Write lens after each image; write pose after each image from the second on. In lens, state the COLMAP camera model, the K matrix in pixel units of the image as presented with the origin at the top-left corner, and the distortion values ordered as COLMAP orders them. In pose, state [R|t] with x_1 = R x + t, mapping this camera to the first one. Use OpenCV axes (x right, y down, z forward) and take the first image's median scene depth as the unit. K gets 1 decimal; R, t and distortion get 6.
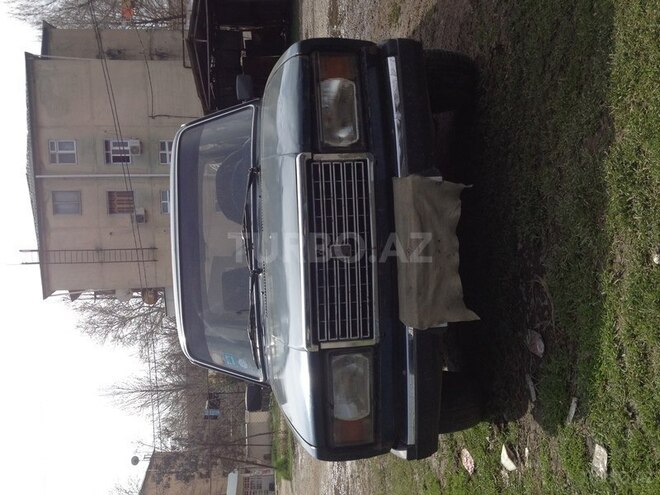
lens RADIAL K [[675.5, 0, 355.6], [0, 675.5, 248.6], [0, 0, 1]] dist [0.114386, -0.287874]
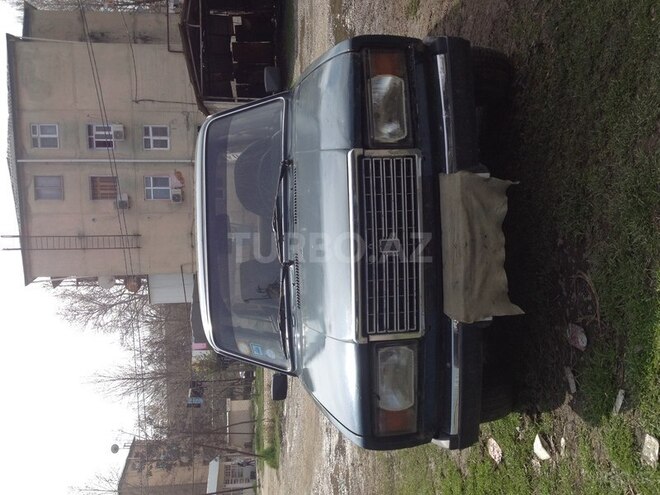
lens RADIAL K [[684.0, 0, 338.9], [0, 684.0, 248.3], [0, 0, 1]] dist [0.112852, -0.301462]
pose [[0.999678, 0.009735, 0.023439, -0.032287], [-0.010156, 0.999788, 0.017934, -0.002601], [-0.023259, -0.018166, 0.999564, -0.008080]]
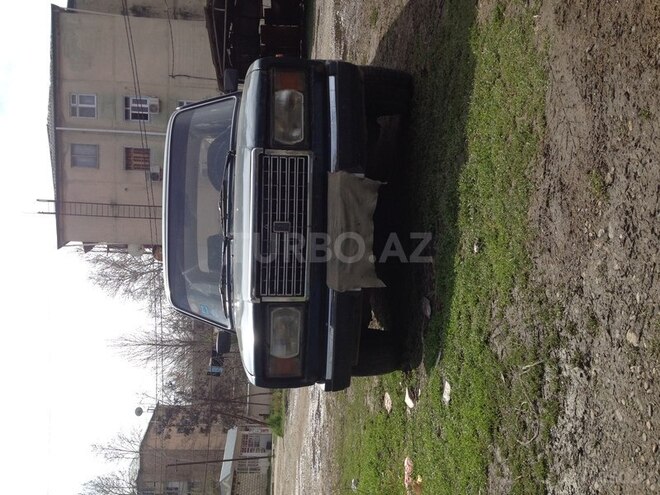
lens RADIAL K [[717.3, 0, 372.8], [0, 717.3, 249.3], [0, 0, 1]] dist [0.139951, -0.359657]
pose [[0.997443, 0.067734, -0.022807, 0.048358], [-0.066656, 0.996756, 0.045111, -0.007012], [0.025788, -0.043476, 0.998722, -0.094797]]
